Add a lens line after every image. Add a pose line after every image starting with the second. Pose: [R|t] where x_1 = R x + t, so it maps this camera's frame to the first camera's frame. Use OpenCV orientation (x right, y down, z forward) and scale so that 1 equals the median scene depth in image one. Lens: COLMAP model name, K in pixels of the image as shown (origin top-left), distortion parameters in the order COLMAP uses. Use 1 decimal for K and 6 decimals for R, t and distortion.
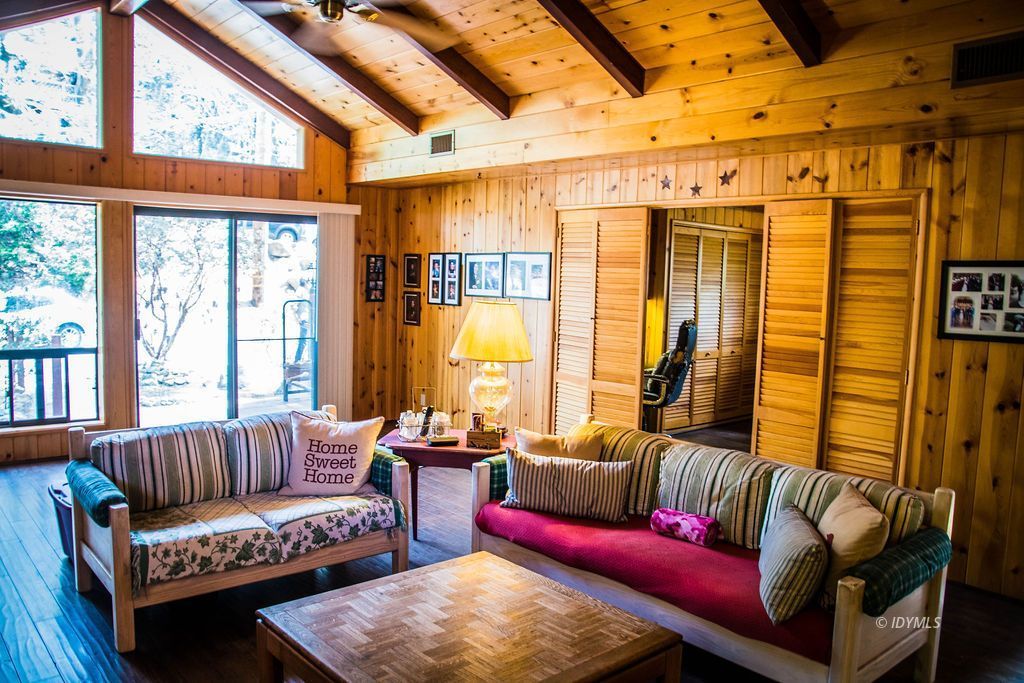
lens RADIAL K [[799.0, 0, 511.0], [0, 799.0, 352.1], [0, 0, 1]] dist [-0.158563, 0.128762]
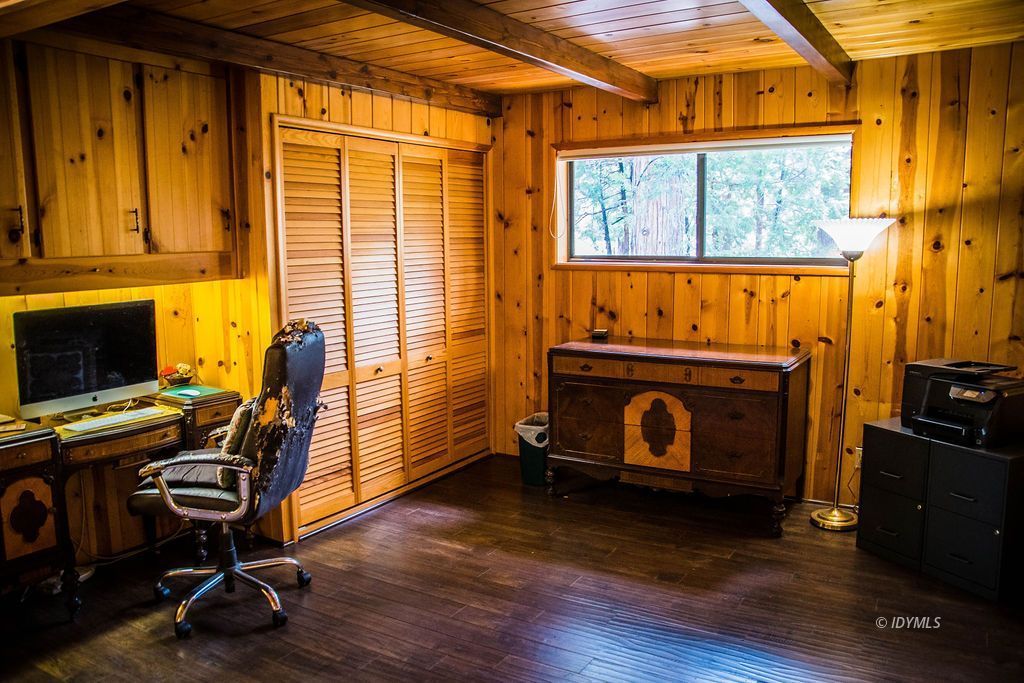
lens RADIAL K [[799.0, 0, 511.0], [0, 799.0, 352.1], [0, 0, 1]] dist [-0.158563, 0.128762]
pose [[0.952597, -0.085410, 0.292001, 0.307022], [0.071906, 0.995799, 0.056690, -0.059042], [-0.295617, -0.033006, 0.954736, 0.784236]]
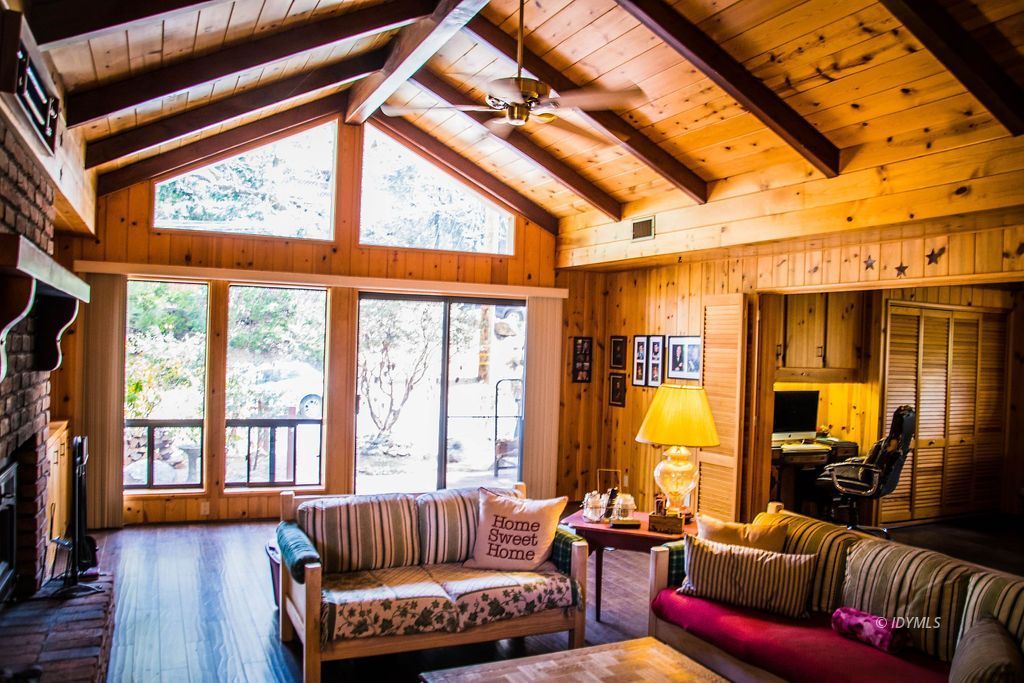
lens RADIAL K [[799.0, 0, 511.0], [0, 799.0, 352.1], [0, 0, 1]] dist [-0.158563, 0.128762]
pose [[0.959704, 0.003345, -0.280994, 0.050077], [-0.030977, 0.995095, -0.093951, -0.005033], [0.279301, 0.098870, 0.955100, -0.015219]]
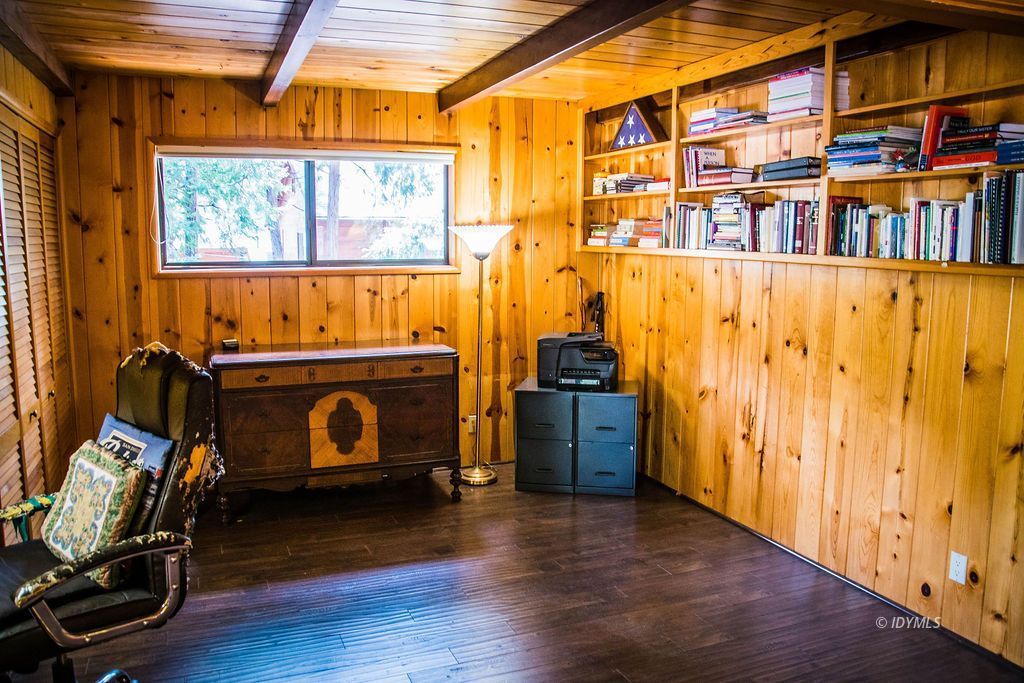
lens RADIAL K [[799.0, 0, 511.0], [0, 799.0, 352.1], [0, 0, 1]] dist [-0.158563, 0.128762]
pose [[0.324015, -0.162465, 0.931998, -0.062892], [0.102310, 0.985384, 0.136203, -0.101875], [-0.940504, 0.051221, 0.335901, 1.092649]]
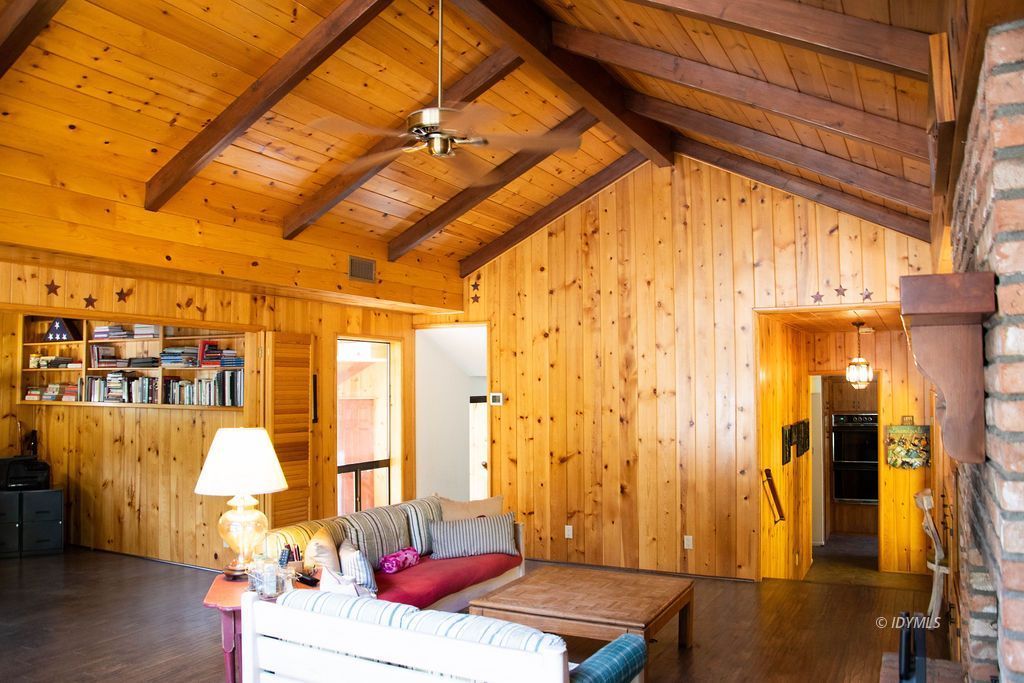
lens RADIAL K [[799.0, 0, 511.0], [0, 799.0, 352.1], [0, 0, 1]] dist [-0.158563, 0.128762]
pose [[-0.363165, 0.012788, 0.931637, -0.916106], [0.086659, 0.996035, 0.020109, -0.133056], [-0.927686, 0.088038, -0.362834, 0.970121]]
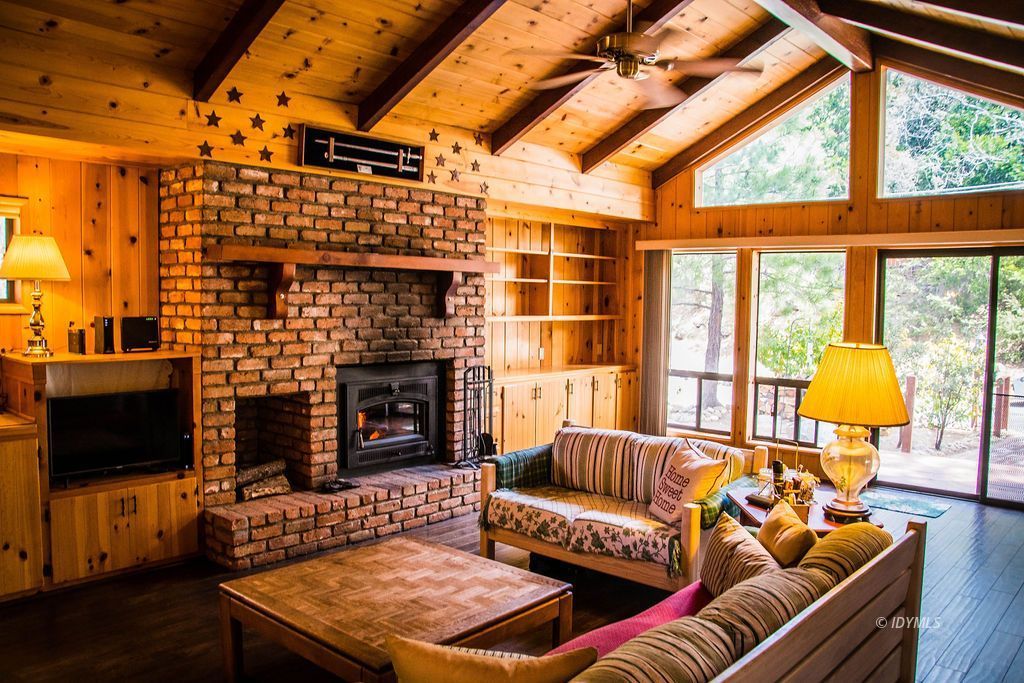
lens RADIAL K [[799.0, 0, 511.0], [0, 799.0, 352.1], [0, 0, 1]] dist [-0.158563, 0.128762]
pose [[0.119271, 0.039335, -0.992082, 0.634895], [-0.110607, 0.993522, 0.026095, -0.036119], [0.986681, 0.106619, 0.122849, 0.538458]]
